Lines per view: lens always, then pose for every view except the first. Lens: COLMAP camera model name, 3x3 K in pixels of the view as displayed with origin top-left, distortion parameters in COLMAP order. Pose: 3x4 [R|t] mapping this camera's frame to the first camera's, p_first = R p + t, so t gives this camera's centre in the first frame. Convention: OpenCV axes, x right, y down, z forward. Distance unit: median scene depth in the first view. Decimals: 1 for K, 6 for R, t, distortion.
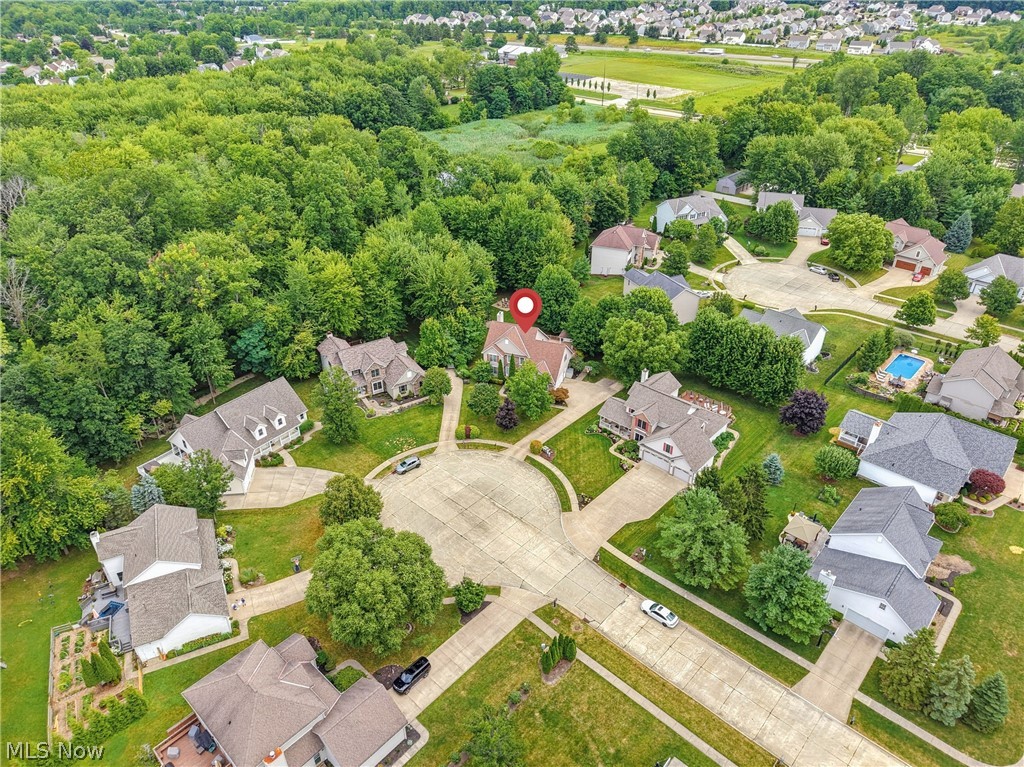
lens RADIAL K [[685.7, 0, 512.0], [0, 685.7, 383.5], [0, 0, 1]] dist [0.038280, -0.057315]
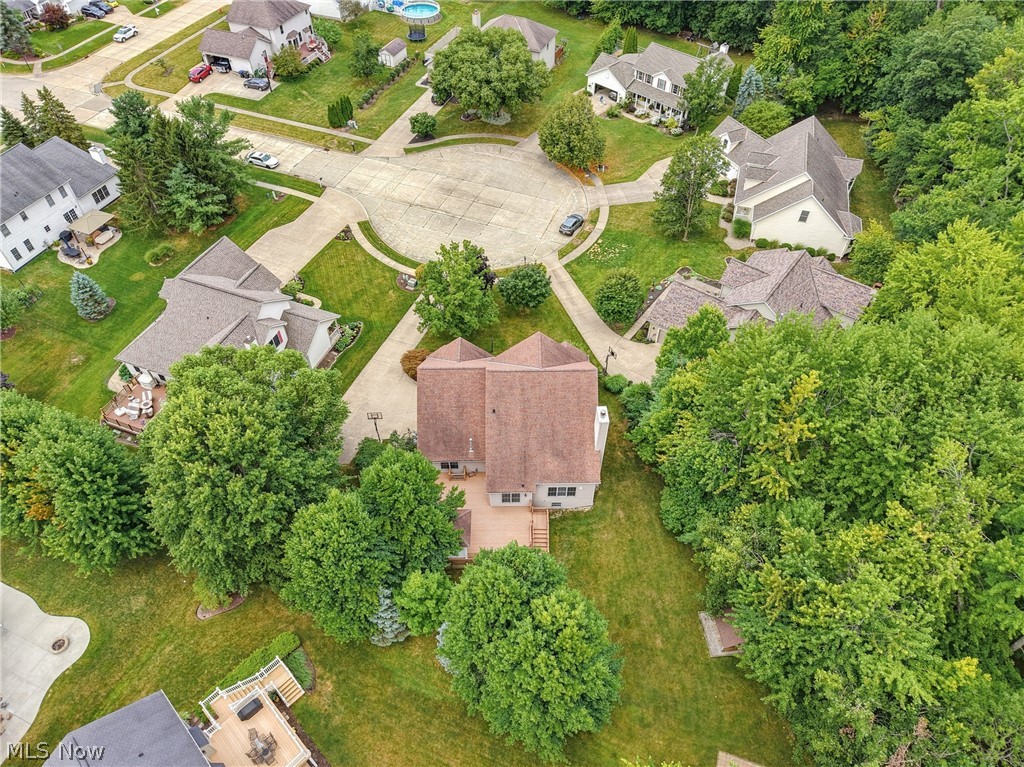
lens RADIAL K [[689.3, 0, 512.0], [0, 689.3, 383.5], [0, 0, 1]] dist [0.009641, -0.009019]
pose [[-0.933148, 0.273385, -0.233441, 0.116901], [-0.182565, 0.199012, 0.962842, -0.465781], [0.309684, 0.941092, -0.135797, 0.977085]]
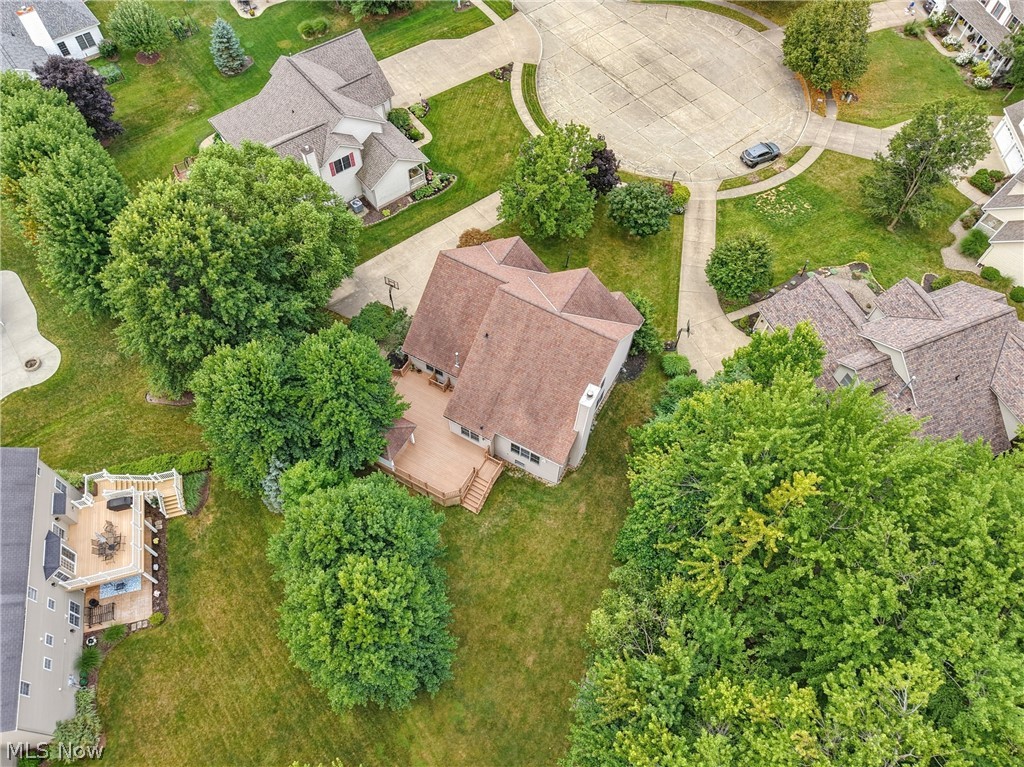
lens RADIAL K [[726.7, 0, 512.0], [0, 726.7, 383.5], [0, 0, 1]] dist [0.015053, -0.019504]
pose [[-0.987454, -0.137932, 0.076873, -0.006303], [0.077557, 0.000412, 0.996988, -0.431079], [-0.137548, 0.990442, 0.010291, 0.952991]]
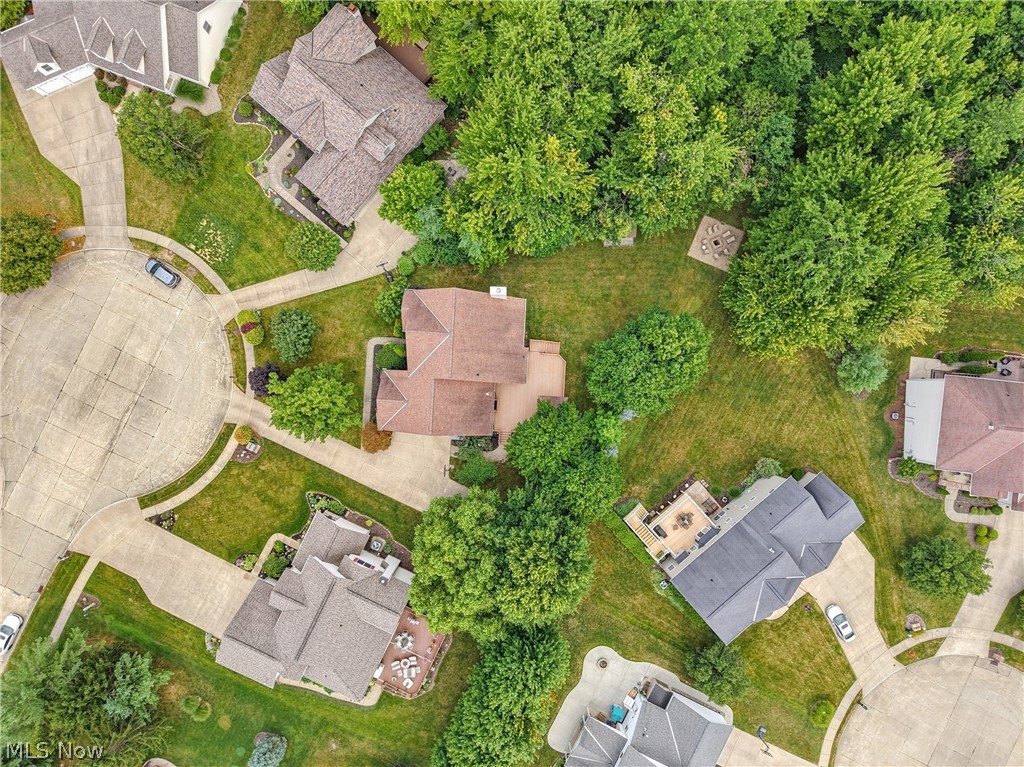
lens RADIAL K [[726.7, 0, 512.0], [0, 726.7, 383.5], [0, 0, 1]] dist [0.015053, -0.019504]
pose [[0.291572, 0.956482, 0.011293, 0.044997], [-0.509459, 0.145289, 0.848141, -0.543513], [0.809591, -0.253048, 0.529650, 0.667673]]
